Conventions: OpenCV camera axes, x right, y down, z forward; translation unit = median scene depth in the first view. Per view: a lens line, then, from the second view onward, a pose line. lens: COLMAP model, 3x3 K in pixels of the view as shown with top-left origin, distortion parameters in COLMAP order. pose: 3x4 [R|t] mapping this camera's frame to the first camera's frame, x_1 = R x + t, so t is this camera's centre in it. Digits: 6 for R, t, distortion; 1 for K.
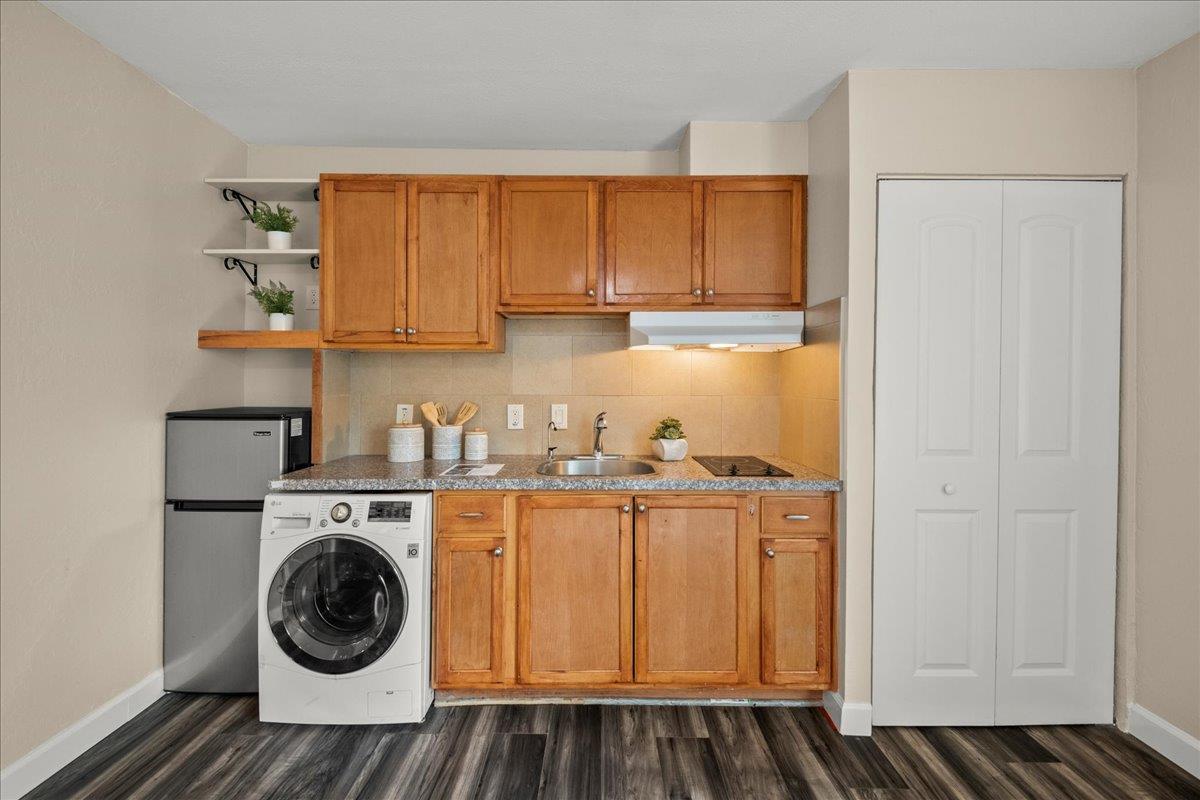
lens RADIAL K [[546.9, 0, 605.5], [0, 546.9, 389.1], [0, 0, 1]] dist [0.021056, -0.012606]
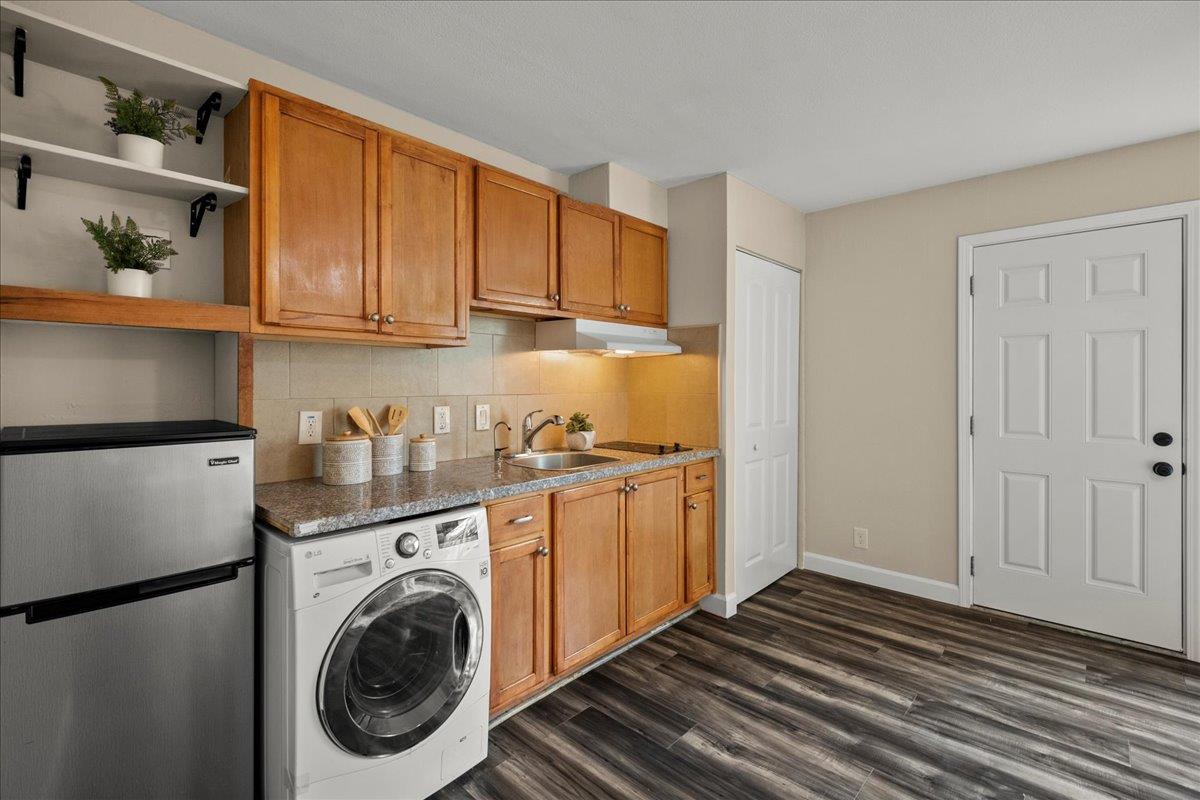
lens RADIAL K [[534.4, 0, 602.2], [0, 534.4, 393.8], [0, 0, 1]] dist [0.027370, -0.023692]
pose [[0.679891, -0.017058, 0.733115, -0.799254], [0.009531, 0.999851, 0.014425, -0.003470], [-0.733251, -0.002821, 0.679952, 0.245221]]
